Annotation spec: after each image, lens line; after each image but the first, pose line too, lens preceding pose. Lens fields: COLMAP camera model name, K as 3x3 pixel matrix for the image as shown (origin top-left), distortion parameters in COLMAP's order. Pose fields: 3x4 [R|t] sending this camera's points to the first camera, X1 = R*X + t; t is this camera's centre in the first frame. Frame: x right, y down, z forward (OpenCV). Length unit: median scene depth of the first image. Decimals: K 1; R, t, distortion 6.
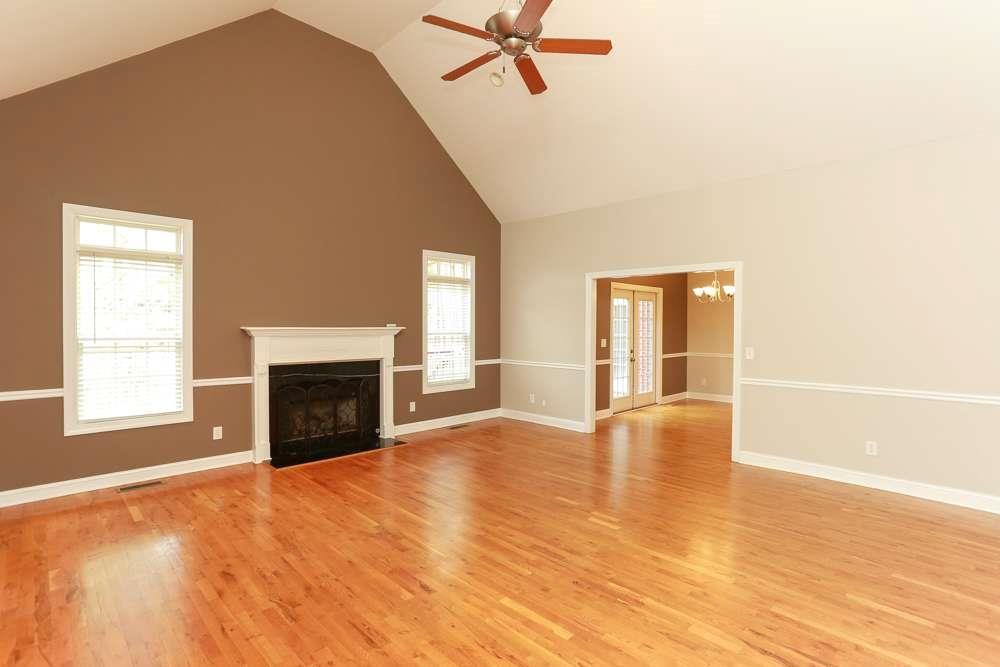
lens RADIAL K [[488.3, 0, 516.3], [0, 488.3, 331.2], [0, 0, 1]] dist [-0.017491, 0.011494]
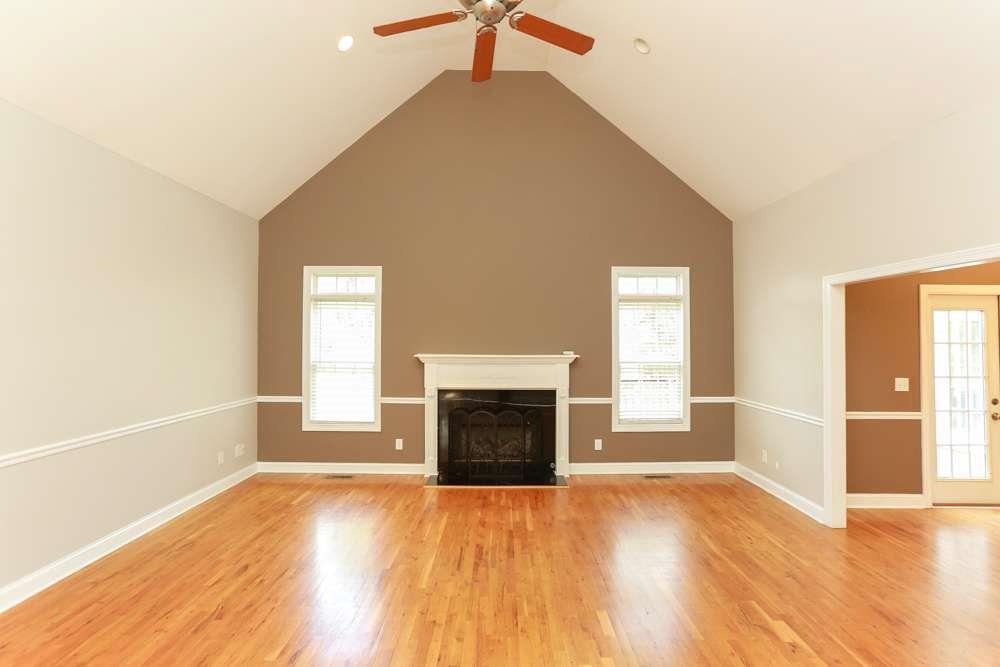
lens RADIAL K [[488.3, 0, 500.4], [0, 488.3, 330.0], [0, 0, 1]] dist [-0.017491, 0.011494]
pose [[0.710908, -0.016258, -0.703097, 0.303843], [-0.011482, 0.999331, -0.034717, -0.021476], [0.703191, 0.032753, 0.710246, 0.253015]]
